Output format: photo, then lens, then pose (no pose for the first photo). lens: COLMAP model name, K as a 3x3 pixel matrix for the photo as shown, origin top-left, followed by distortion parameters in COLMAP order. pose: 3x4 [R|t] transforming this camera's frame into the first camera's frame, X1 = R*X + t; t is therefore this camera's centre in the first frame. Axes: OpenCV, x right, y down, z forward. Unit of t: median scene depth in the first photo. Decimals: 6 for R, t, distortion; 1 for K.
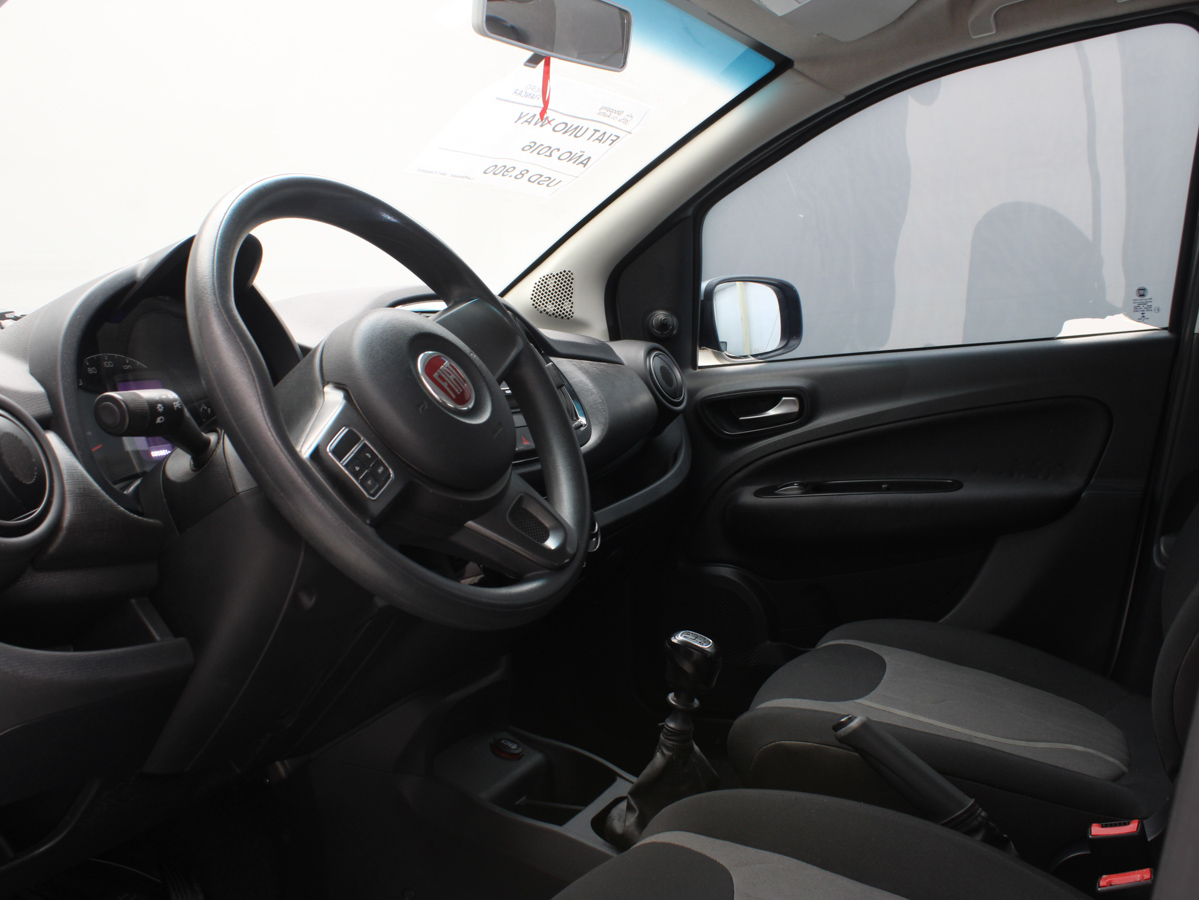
lens RADIAL K [[1202.7, 0, 603.1], [0, 1202.7, 445.7], [0, 0, 1]] dist [-0.118353, 0.000000]
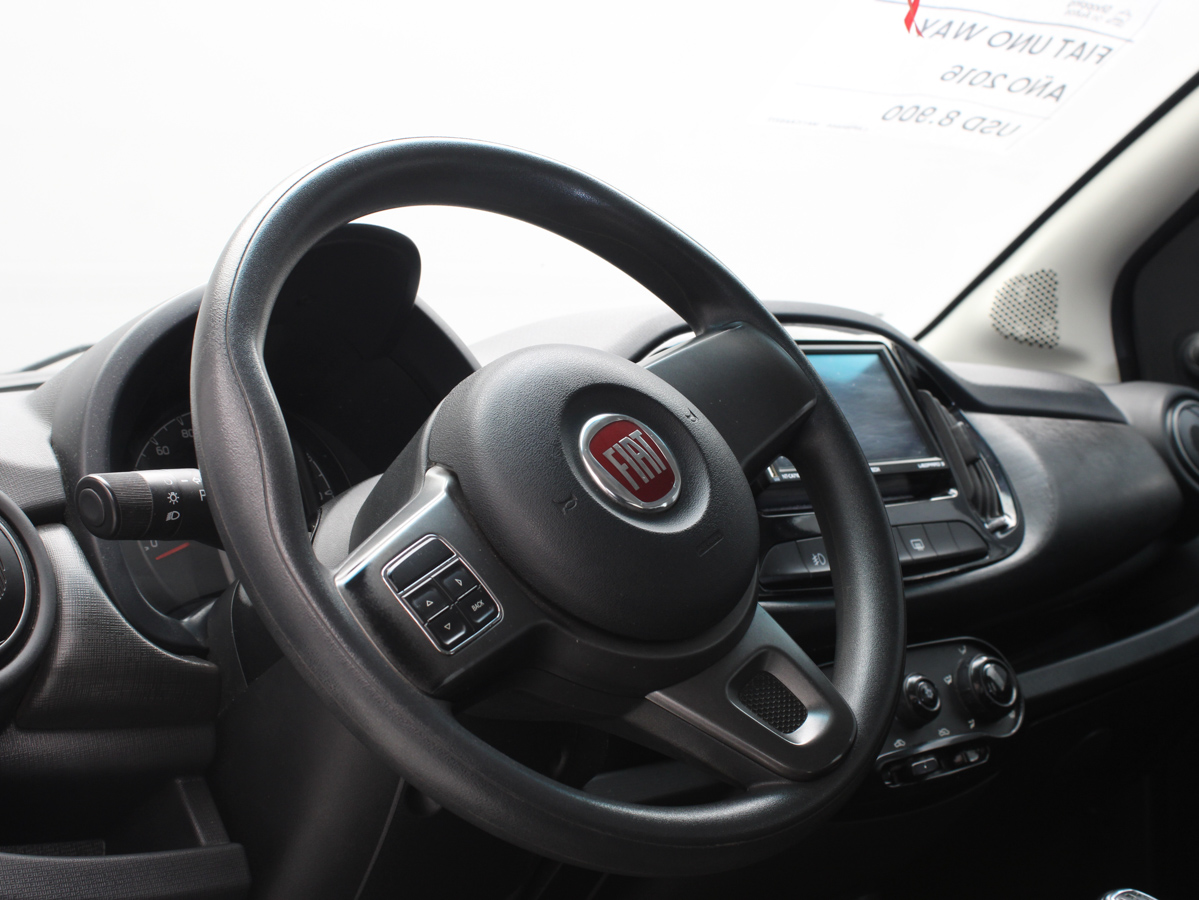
lens RADIAL K [[1790.9, 0, 601.5], [0, 1790.9, 455.2], [0, 0, 1]] dist [-0.039689, 0.000000]
pose [[0.934643, 0.013029, -0.355350, 0.111197], [-0.027480, 0.998986, -0.035649, -0.014540], [0.354525, 0.043084, 0.934053, 0.079806]]
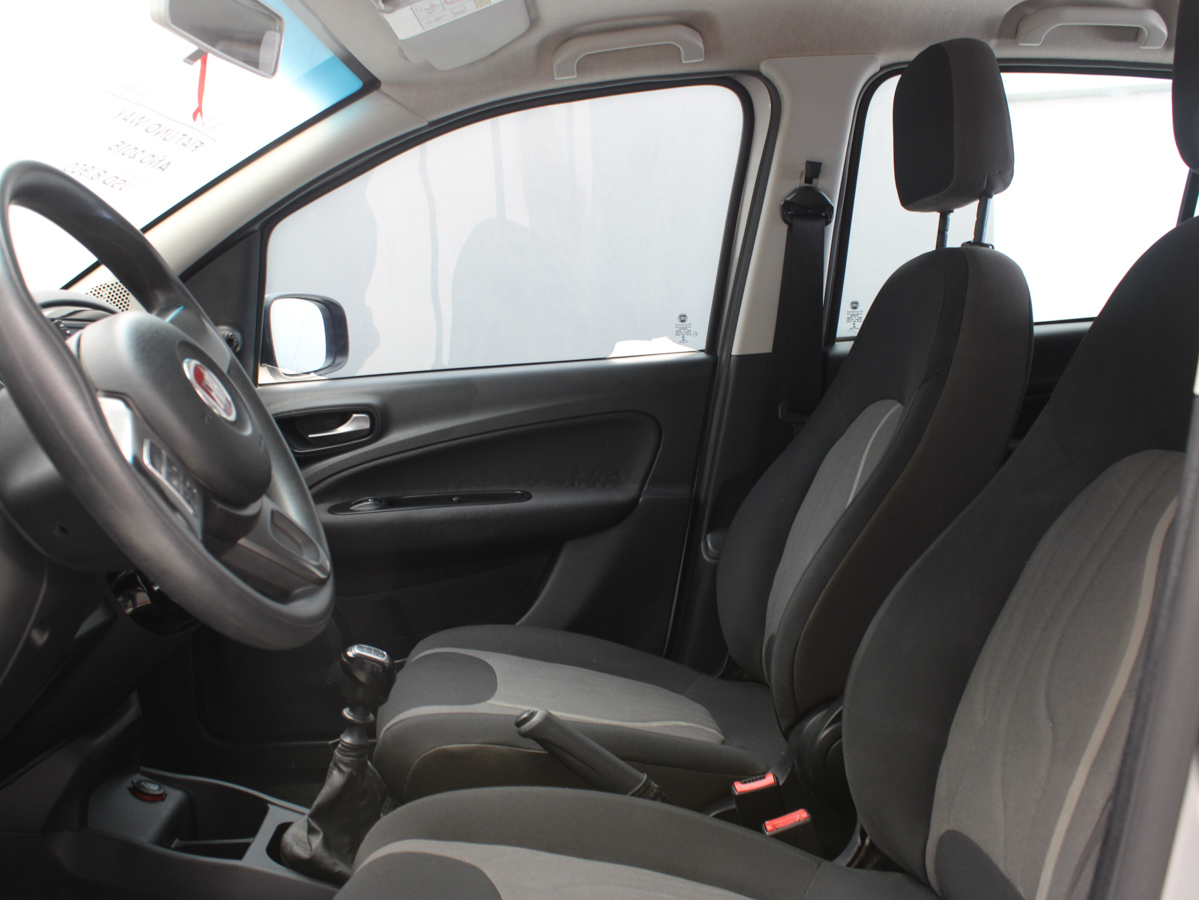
lens RADIAL K [[1202.7, 0, 602.2], [0, 1202.7, 455.6], [0, 0, 1]] dist [-0.118353, 0.000000]
pose [[0.880742, -0.019765, 0.473183, -0.181813], [0.025286, 0.999666, -0.005308, 0.006091], [-0.472921, 0.016640, 0.880948, 0.022314]]
